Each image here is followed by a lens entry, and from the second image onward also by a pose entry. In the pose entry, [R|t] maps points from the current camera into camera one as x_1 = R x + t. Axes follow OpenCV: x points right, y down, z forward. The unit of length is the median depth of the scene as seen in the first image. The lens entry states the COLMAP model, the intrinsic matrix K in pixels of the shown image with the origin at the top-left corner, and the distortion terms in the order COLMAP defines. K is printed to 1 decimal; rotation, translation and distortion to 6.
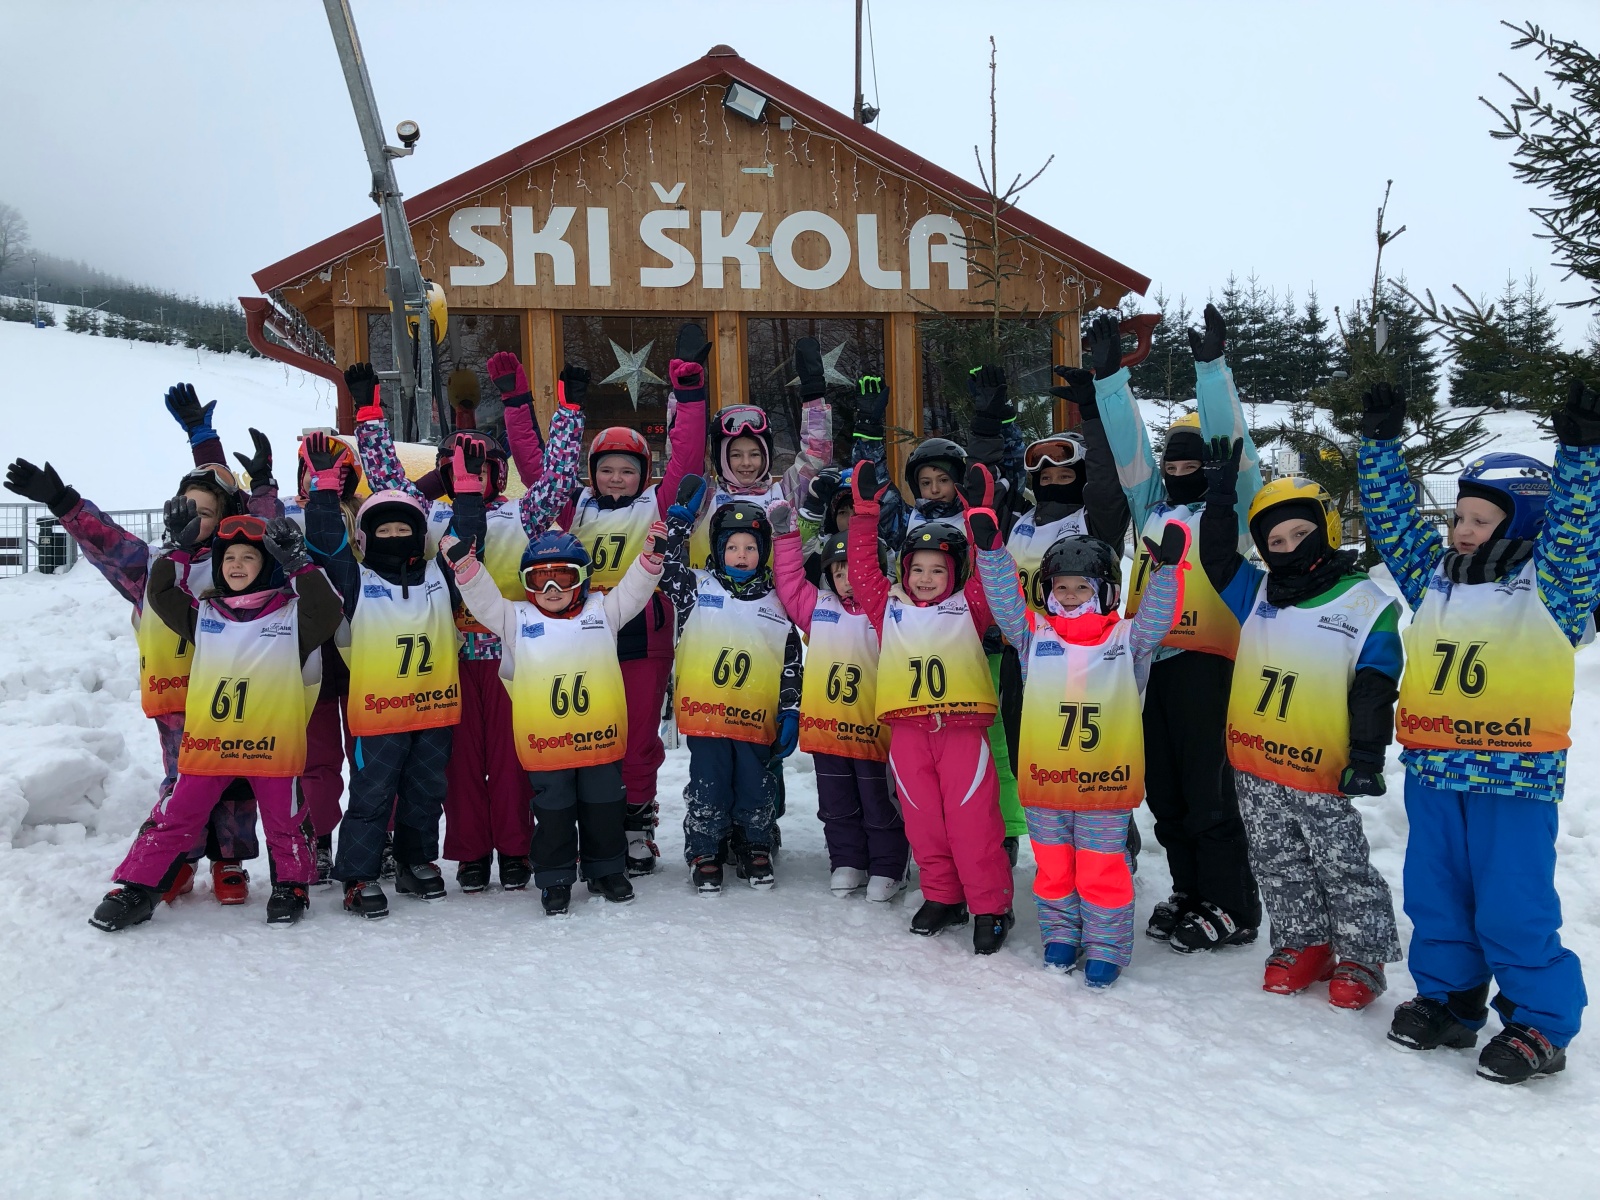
lens RADIAL K [[1301.1, 0, 798.3], [0, 1301.1, 598.9], [0, 0, 1]] dist [0.009980, 0.006515]
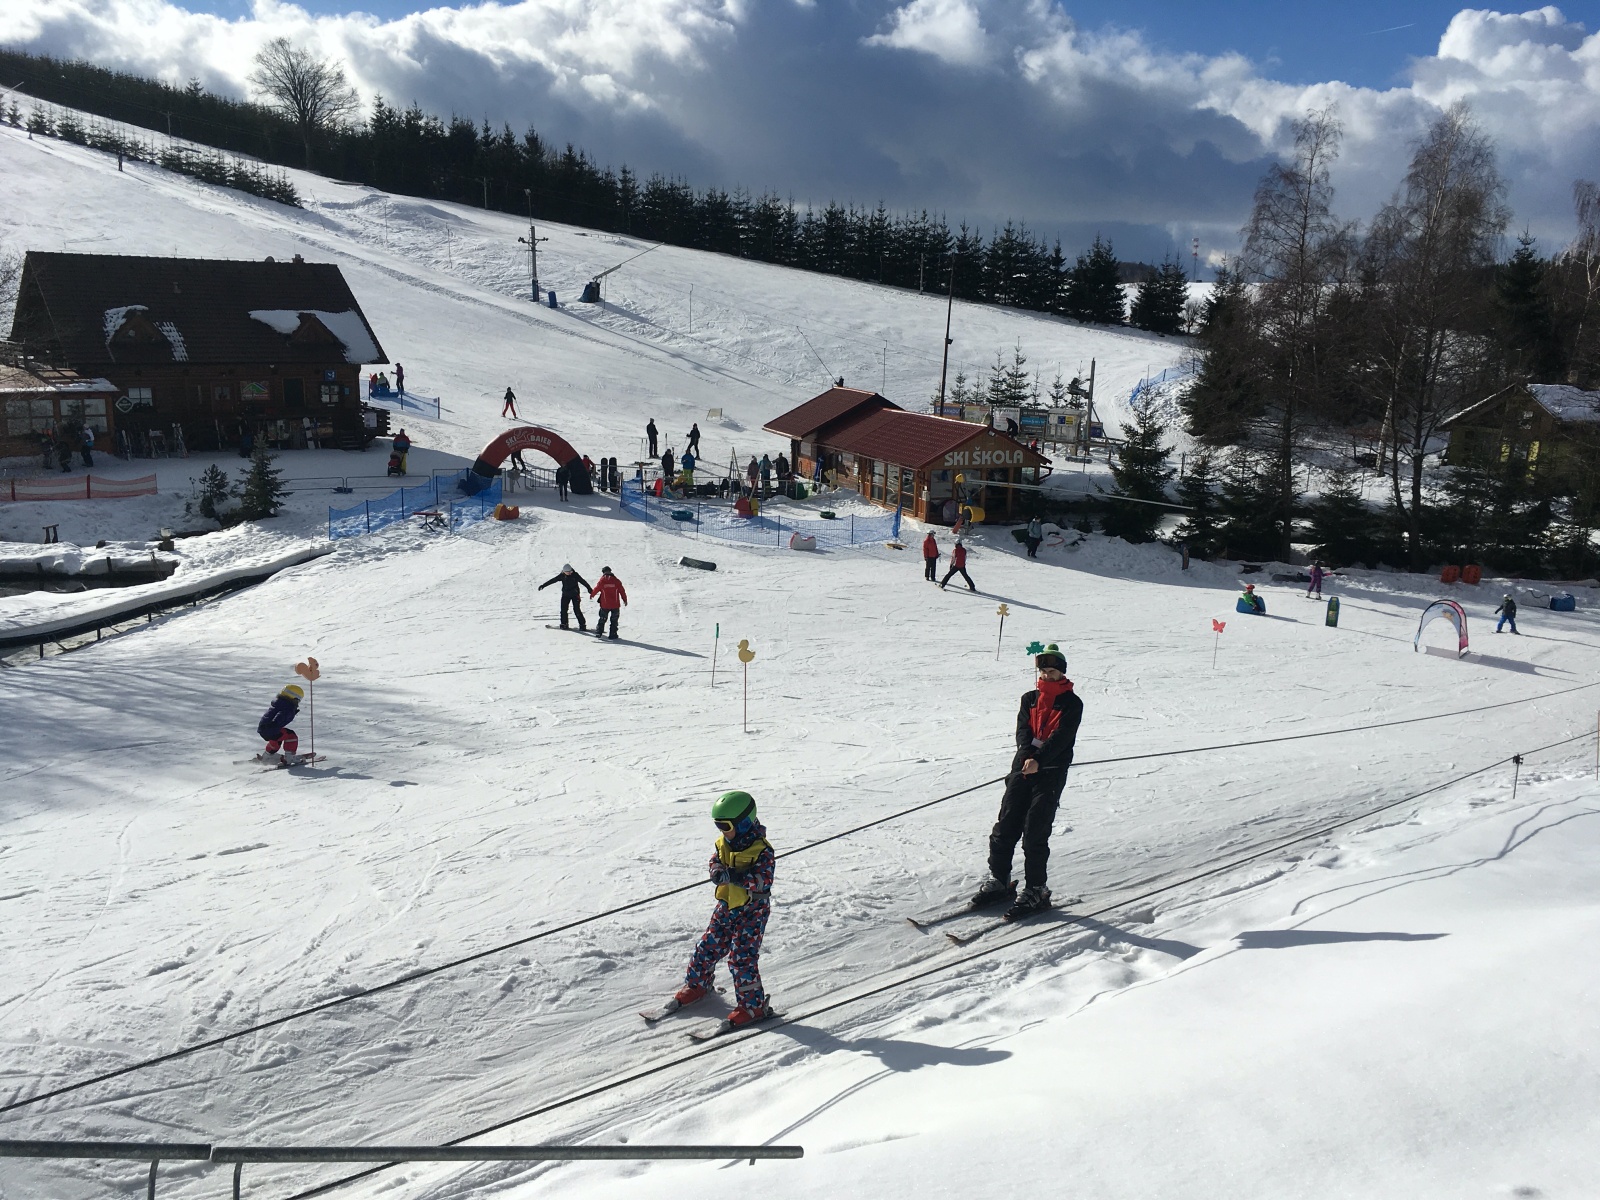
lens RADIAL K [[1314.8, 0, 808.3], [0, 1314.8, 595.0], [0, 0, 1]] dist [0.019202, -0.045244]
pose [[0.975408, -0.002197, 0.220398, -0.261648], [-0.038364, 0.982994, 0.179584, -0.085340], [-0.217044, -0.183623, 0.958736, -0.561549]]
